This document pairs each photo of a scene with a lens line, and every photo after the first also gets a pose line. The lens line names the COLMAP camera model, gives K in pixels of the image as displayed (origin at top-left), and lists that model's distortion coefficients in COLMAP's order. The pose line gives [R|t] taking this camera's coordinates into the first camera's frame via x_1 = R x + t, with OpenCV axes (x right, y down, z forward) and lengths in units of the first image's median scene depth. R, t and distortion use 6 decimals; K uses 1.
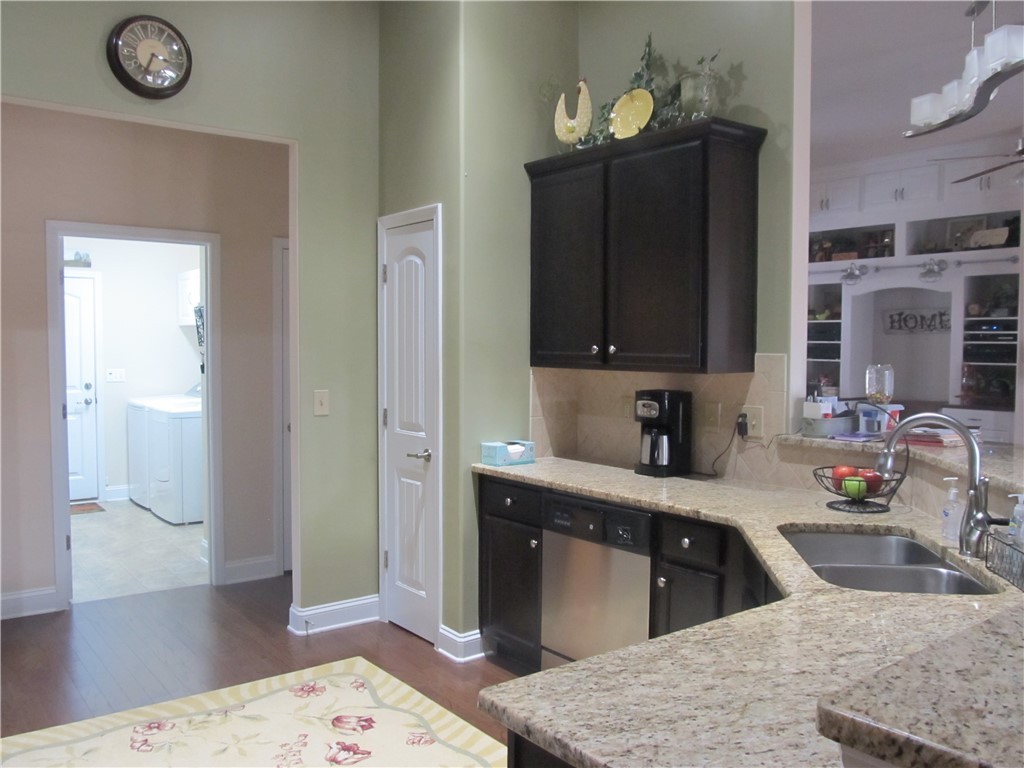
lens RADIAL K [[845.8, 0, 512.0], [0, 845.8, 384.0], [0, 0, 1]] dist [-0.058605, 0.019513]
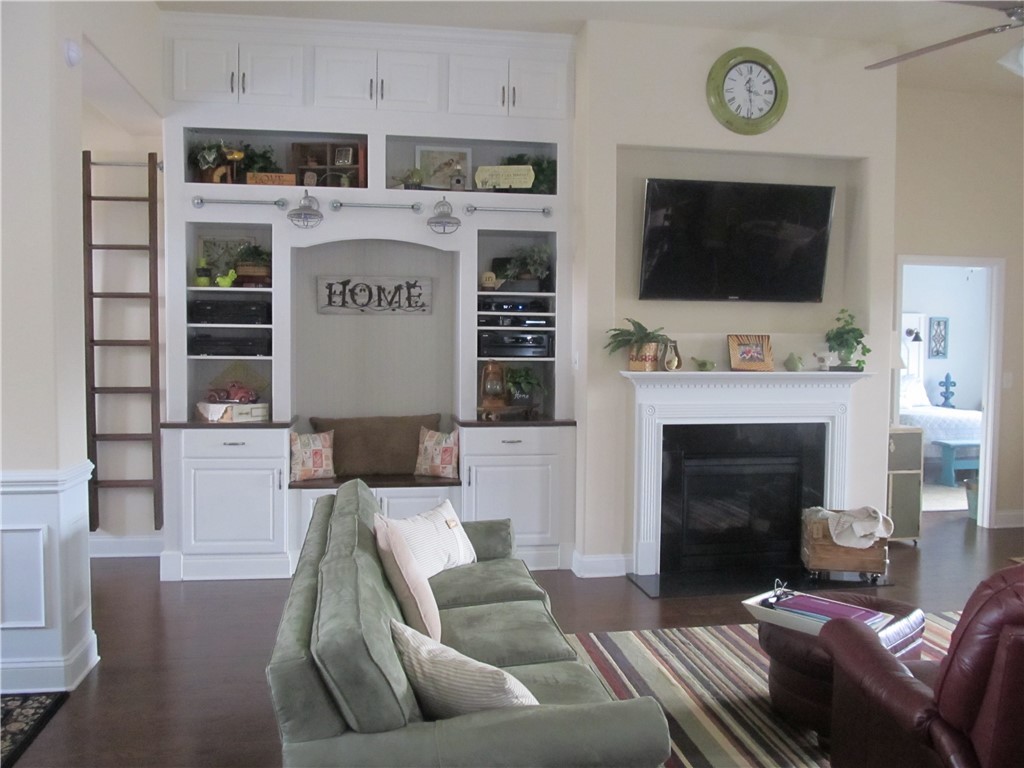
lens RADIAL K [[845.8, 0, 512.0], [0, 845.8, 384.0], [0, 0, 1]] dist [-0.058605, 0.019513]
pose [[0.473185, -0.049241, 0.879586, -0.044045], [0.034422, 0.998708, 0.037393, -0.026317], [-0.880290, 0.012583, 0.474268, 0.584014]]
